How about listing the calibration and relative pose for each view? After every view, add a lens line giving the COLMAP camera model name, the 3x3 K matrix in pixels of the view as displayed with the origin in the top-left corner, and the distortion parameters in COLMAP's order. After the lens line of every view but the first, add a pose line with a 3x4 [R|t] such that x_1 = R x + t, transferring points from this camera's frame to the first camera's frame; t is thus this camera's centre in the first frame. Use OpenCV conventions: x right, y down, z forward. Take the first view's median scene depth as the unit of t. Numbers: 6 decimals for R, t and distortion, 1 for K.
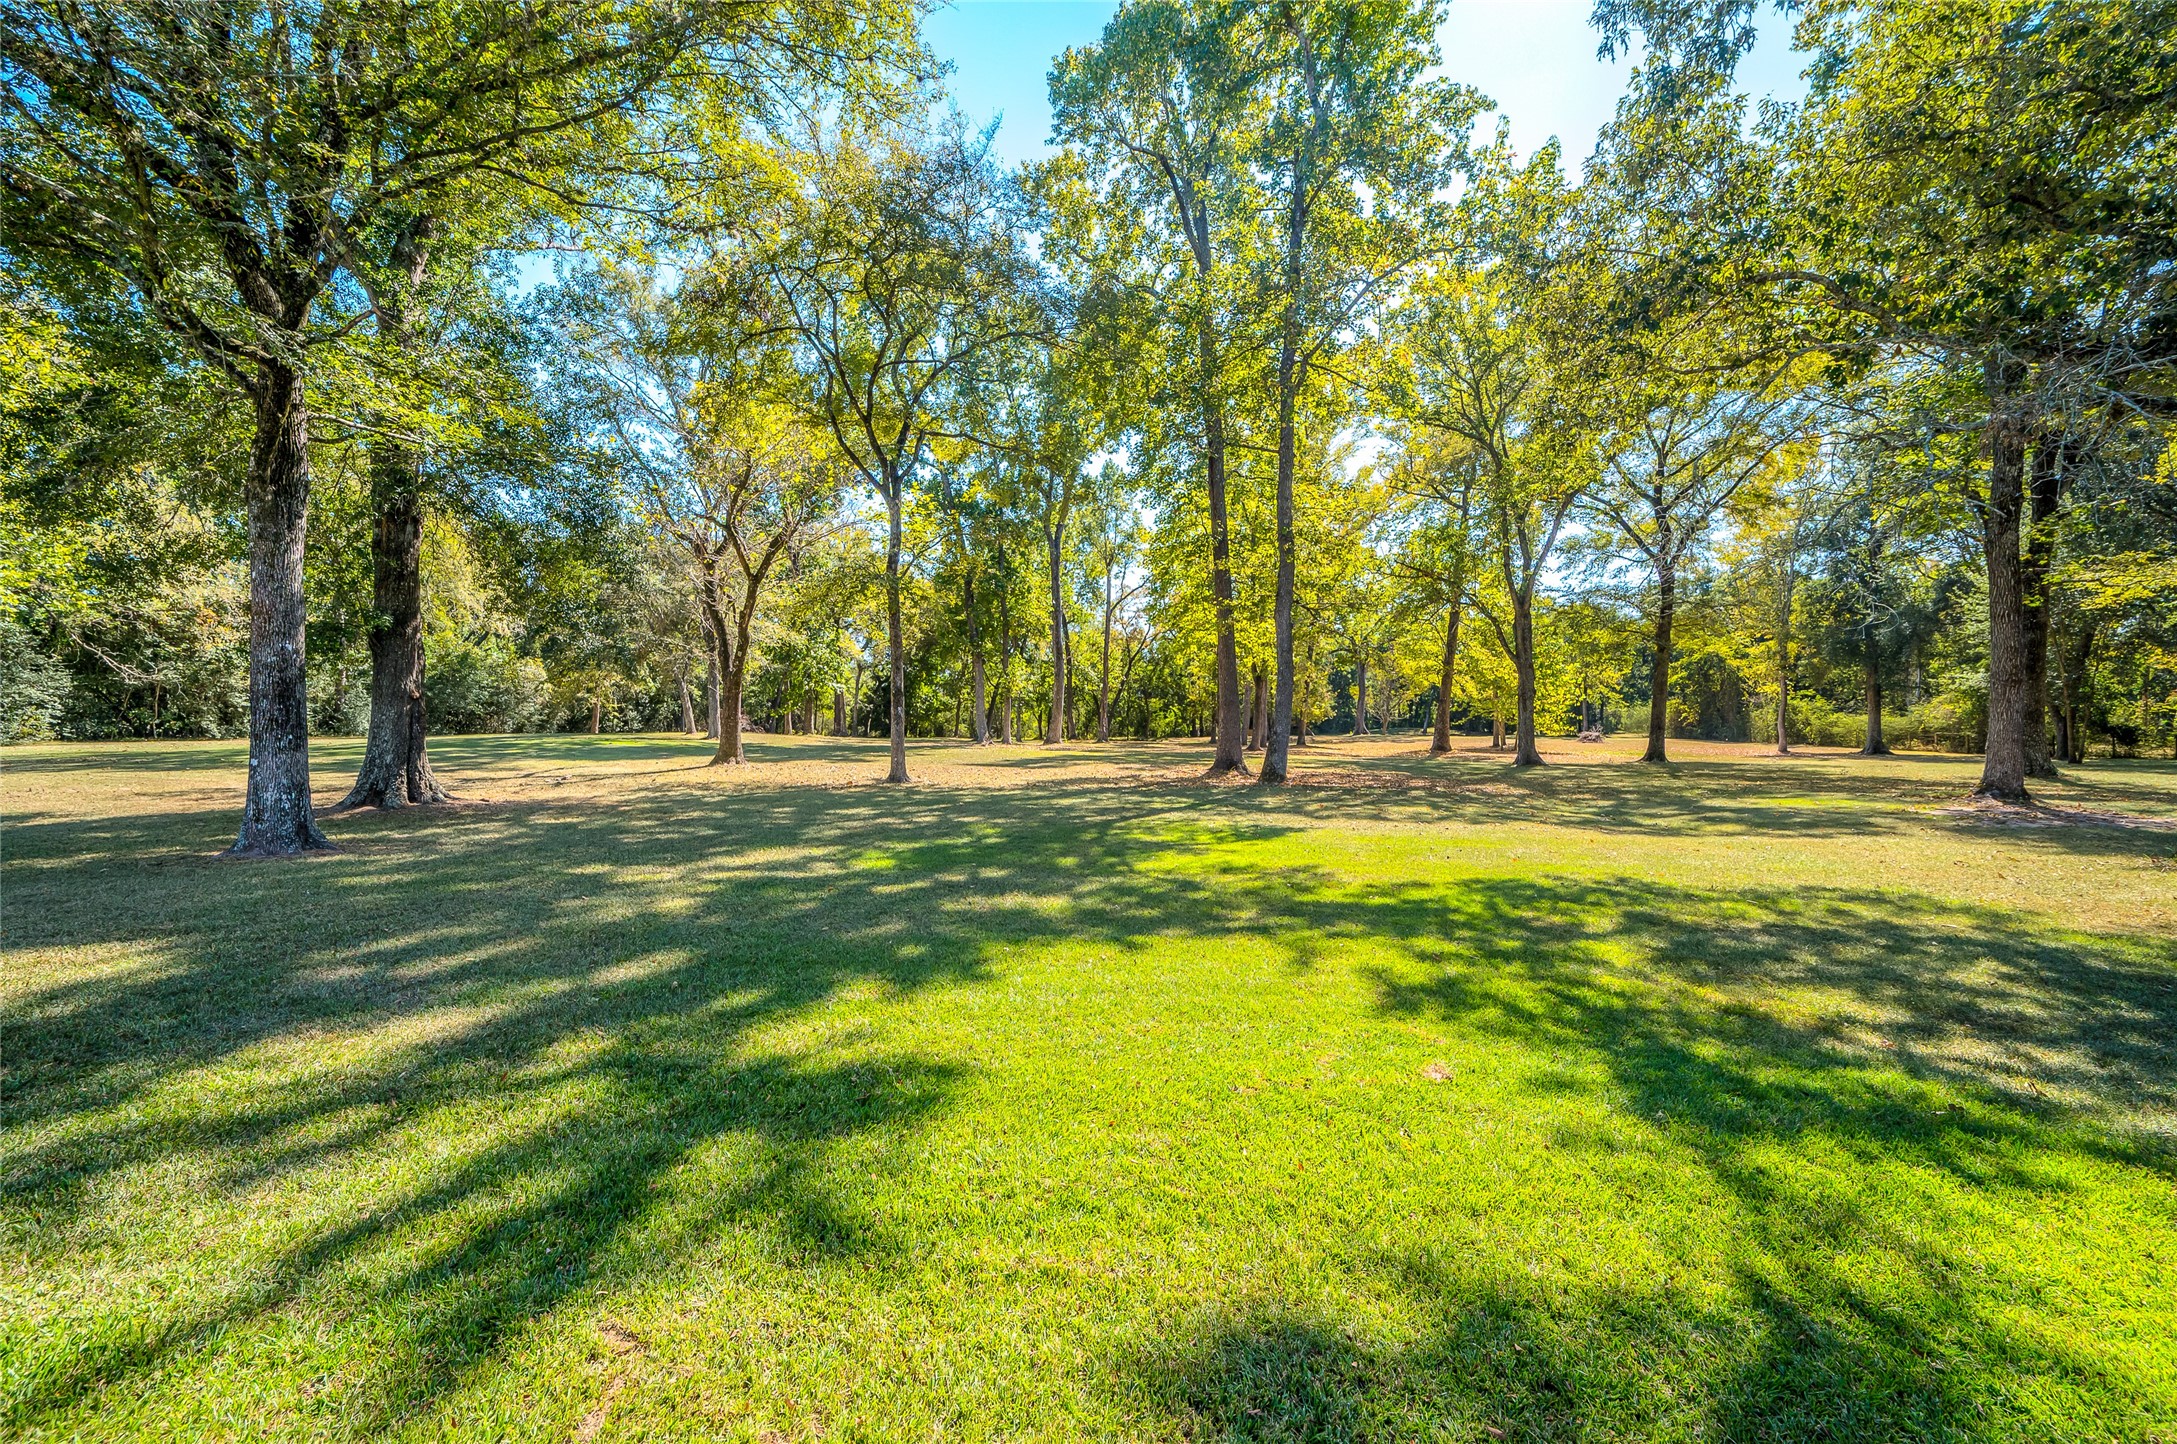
lens RADIAL K [[869.6, 0, 1082.3], [0, 869.6, 719.5], [0, 0, 1]] dist [-0.001473, -0.000004]
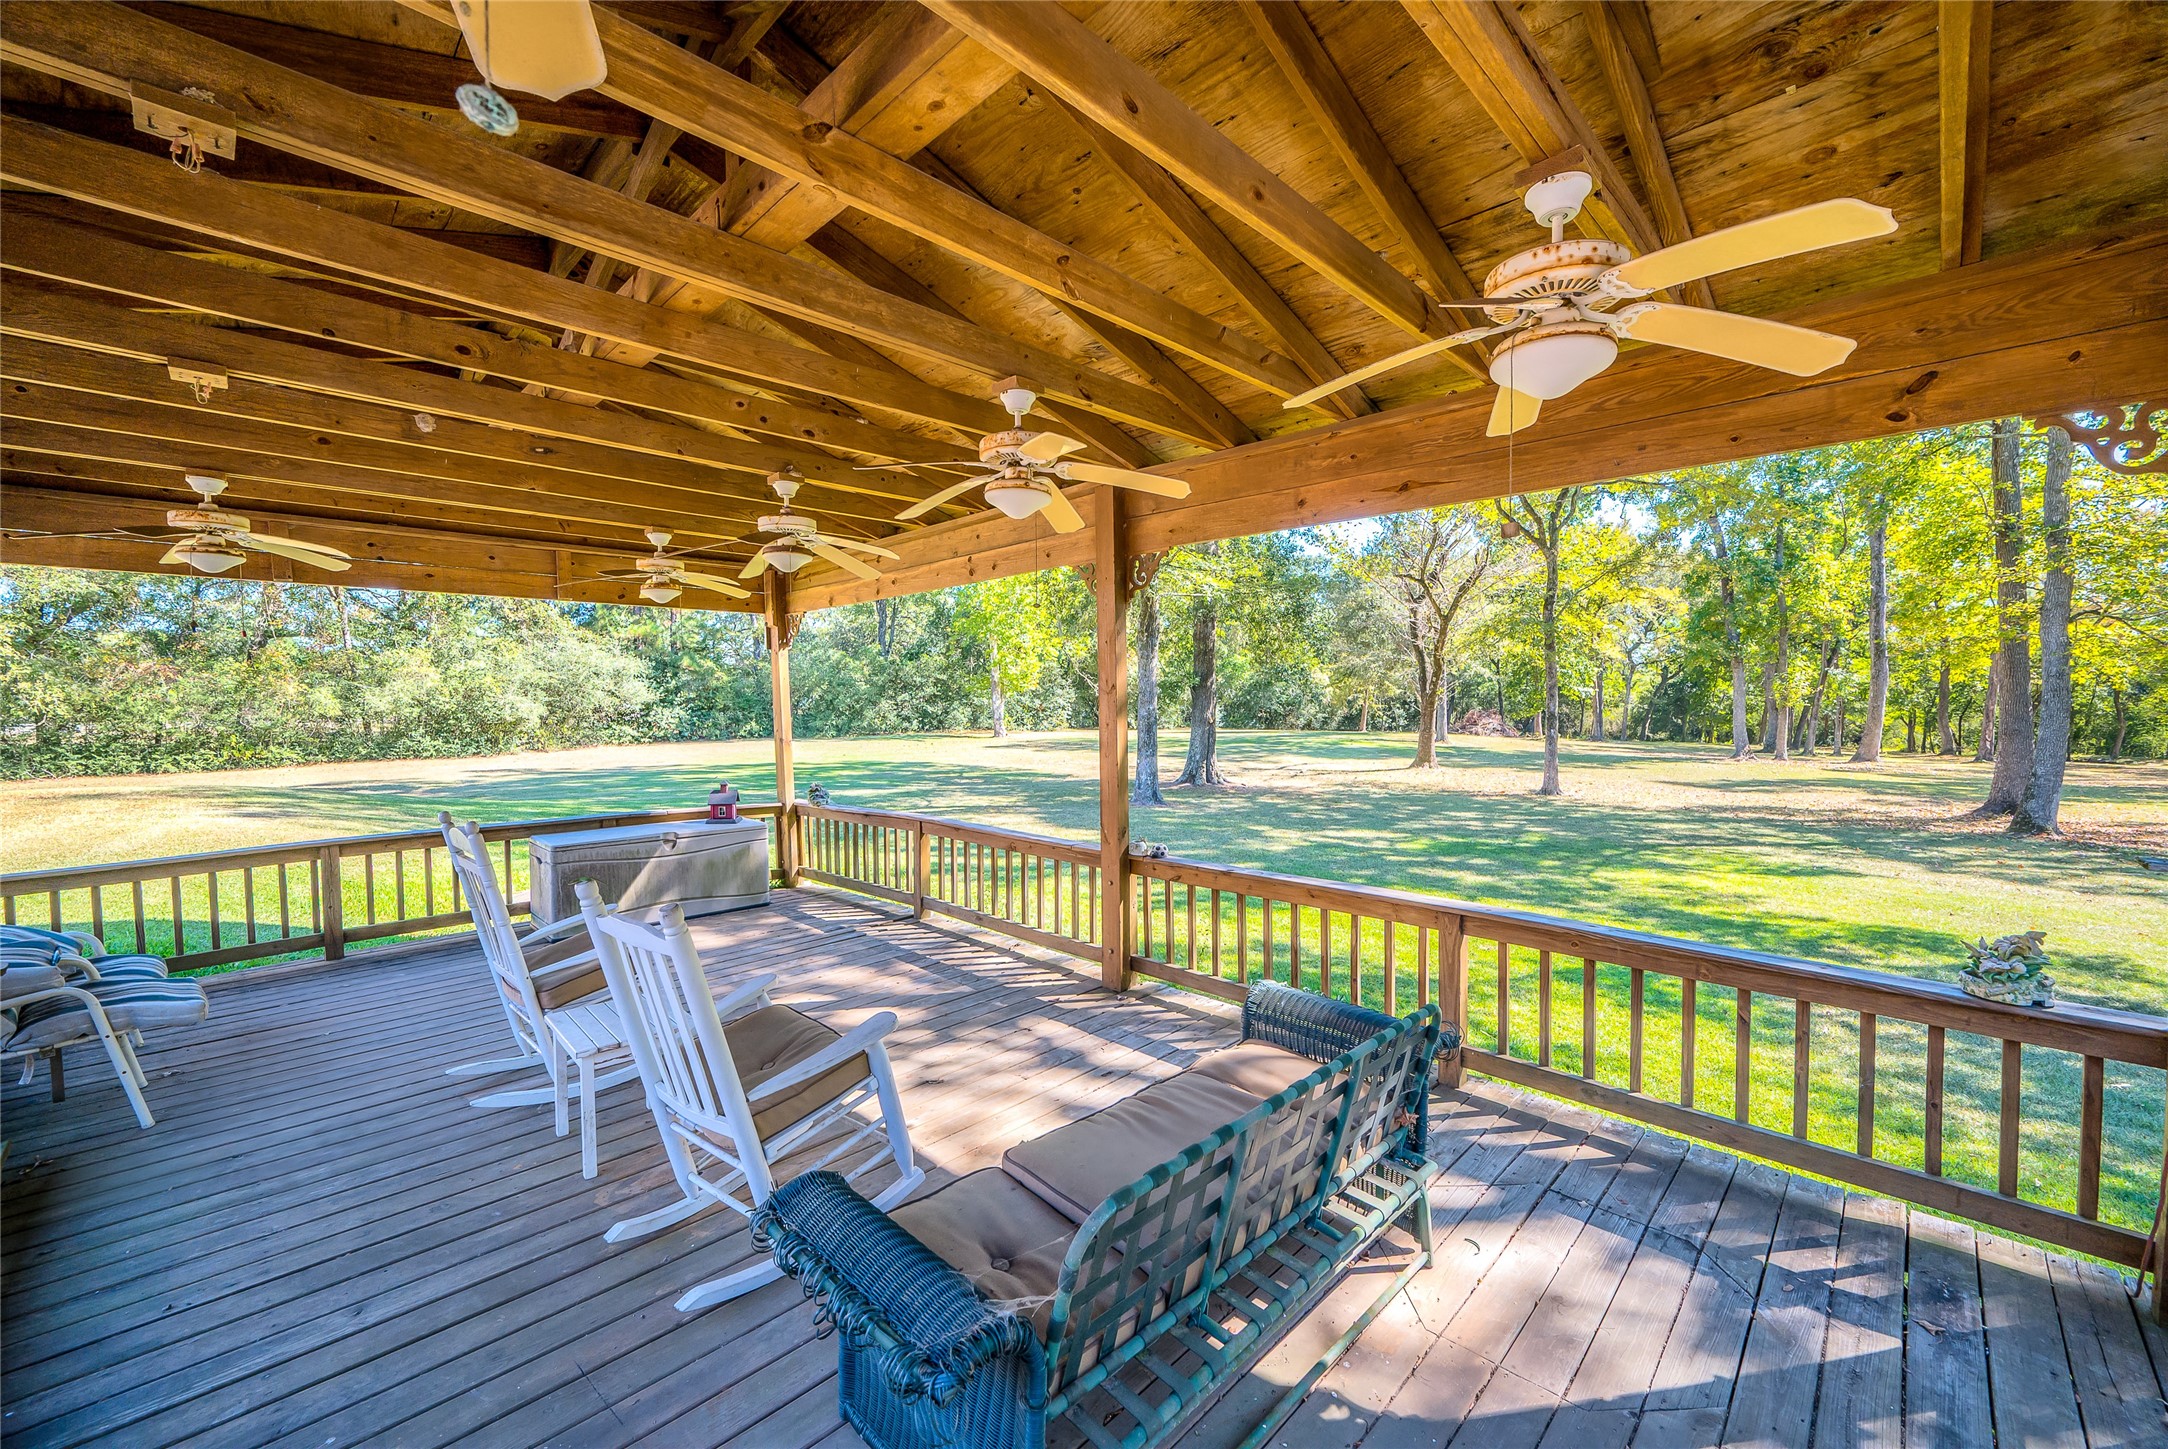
lens RADIAL K [[889.7, 0, 1081.4], [0, 889.7, 730.5], [0, 0, 1]] dist [-0.000926, -0.000066]
pose [[0.660768, 0.032306, -0.749895, 0.172719], [-0.014887, 0.999441, 0.029939, -0.025727], [0.750443, -0.008619, 0.660879, -0.160961]]
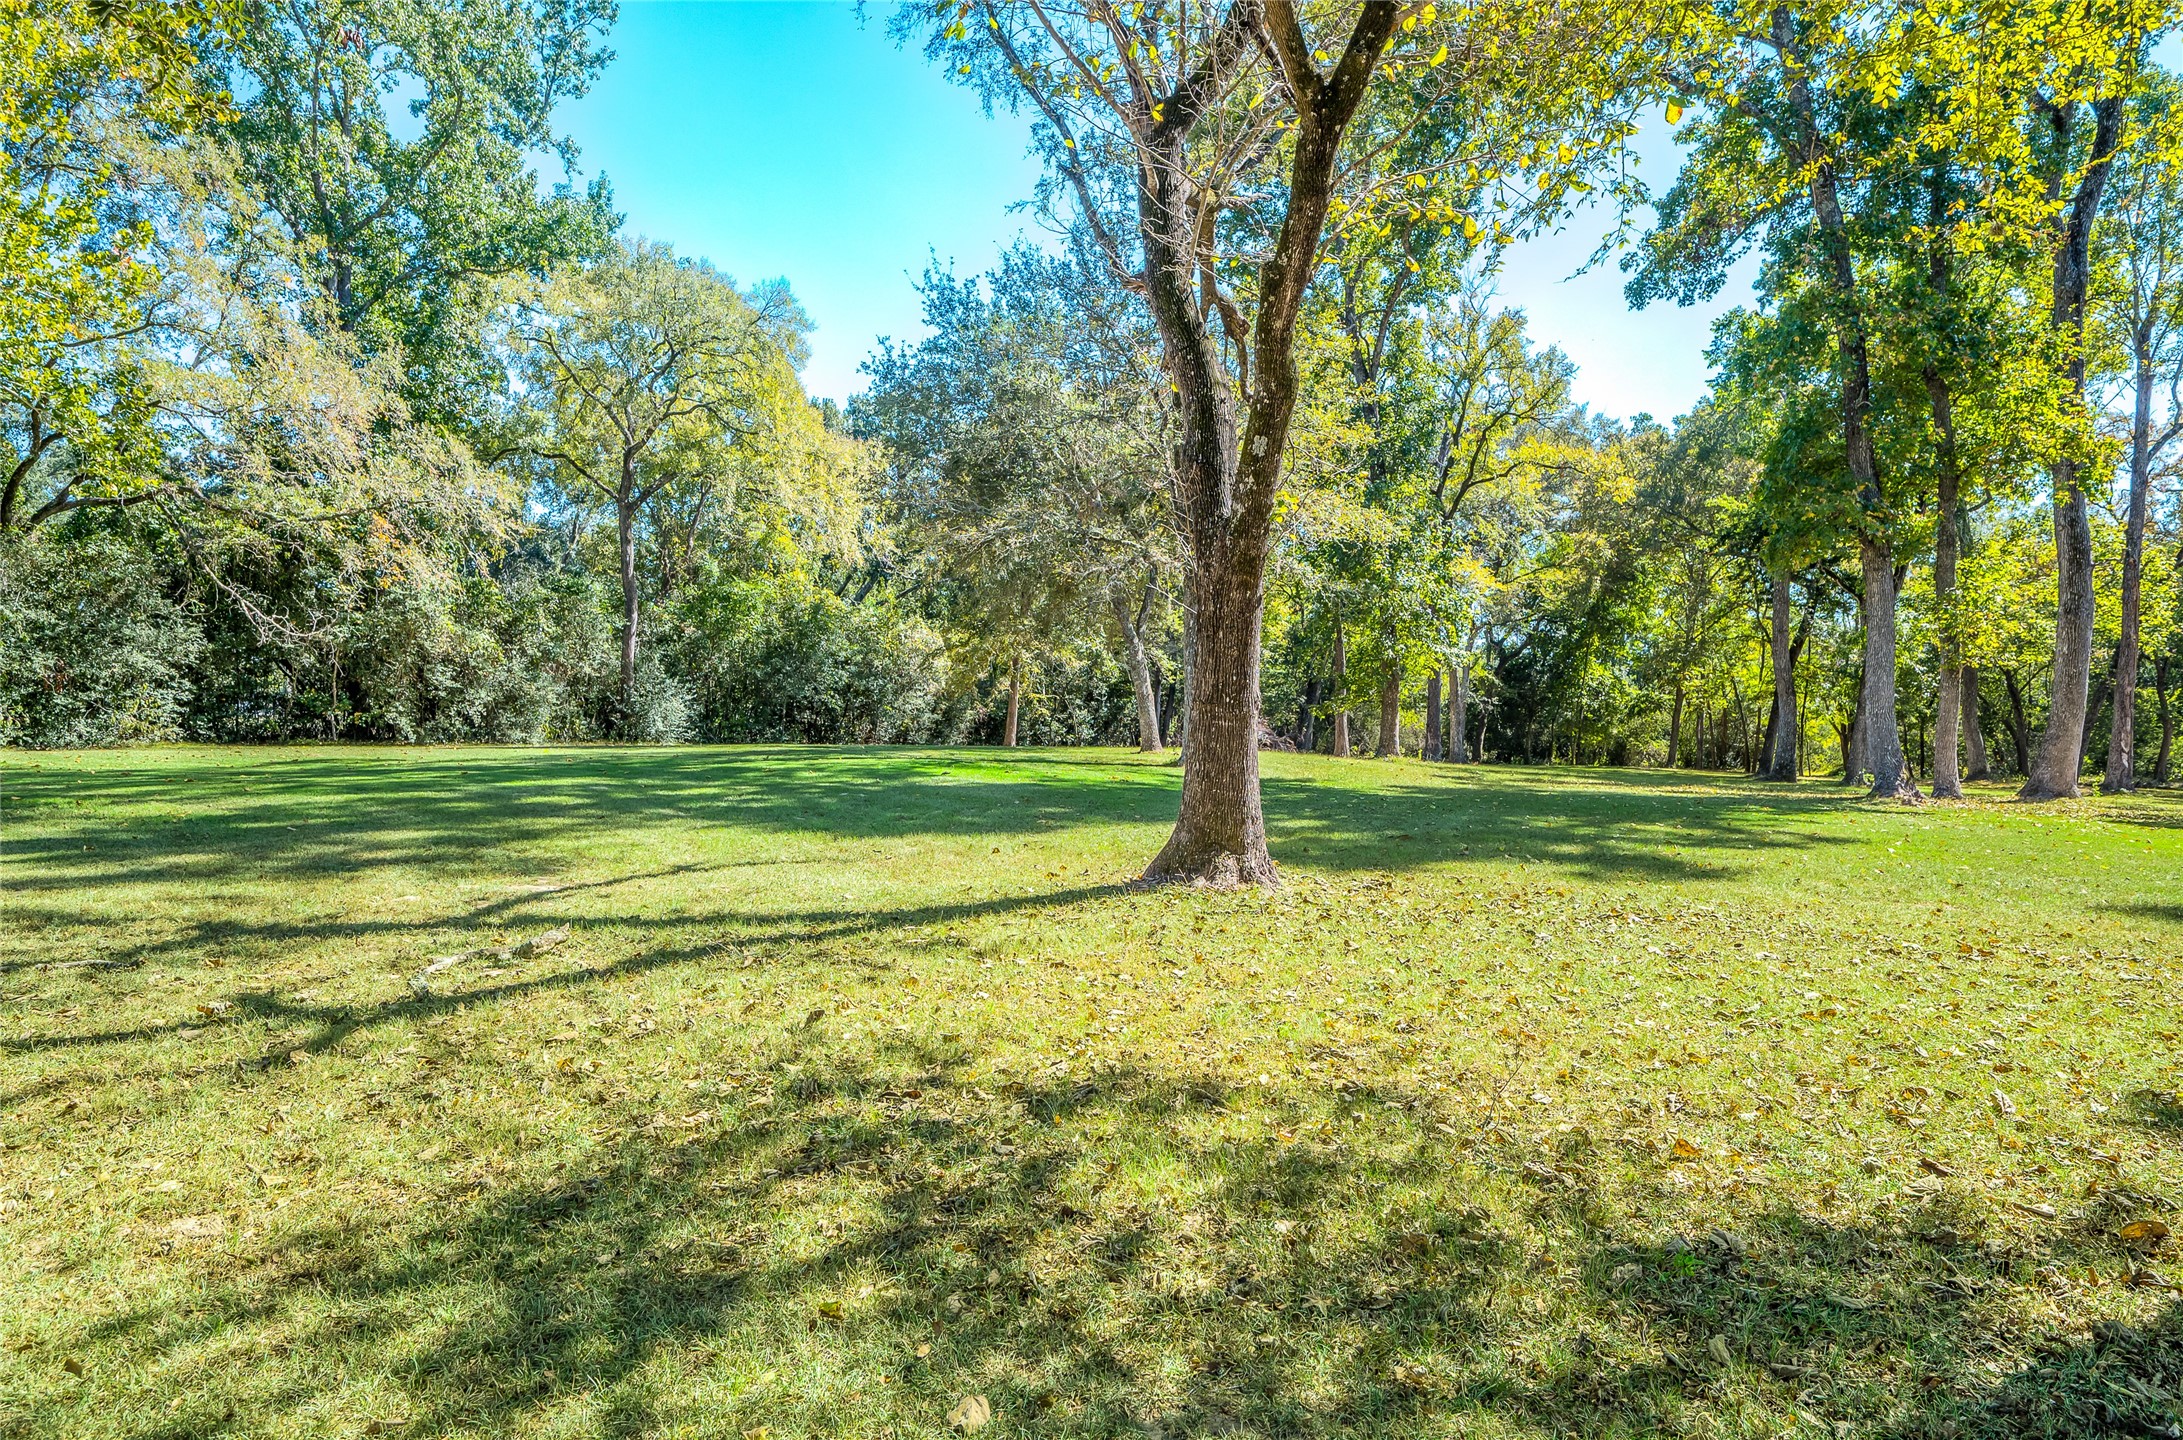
lens RADIAL K [[1322.0, 0, 1089.4], [0, 1322.0, 718.0], [0, 0, 1]] dist [0.000702, 0.000121]
pose [[0.879175, 0.007953, -0.476434, -0.196583], [-0.012924, 0.999891, -0.007158, 0.006248], [0.476325, 0.012451, 0.879181, 0.495629]]
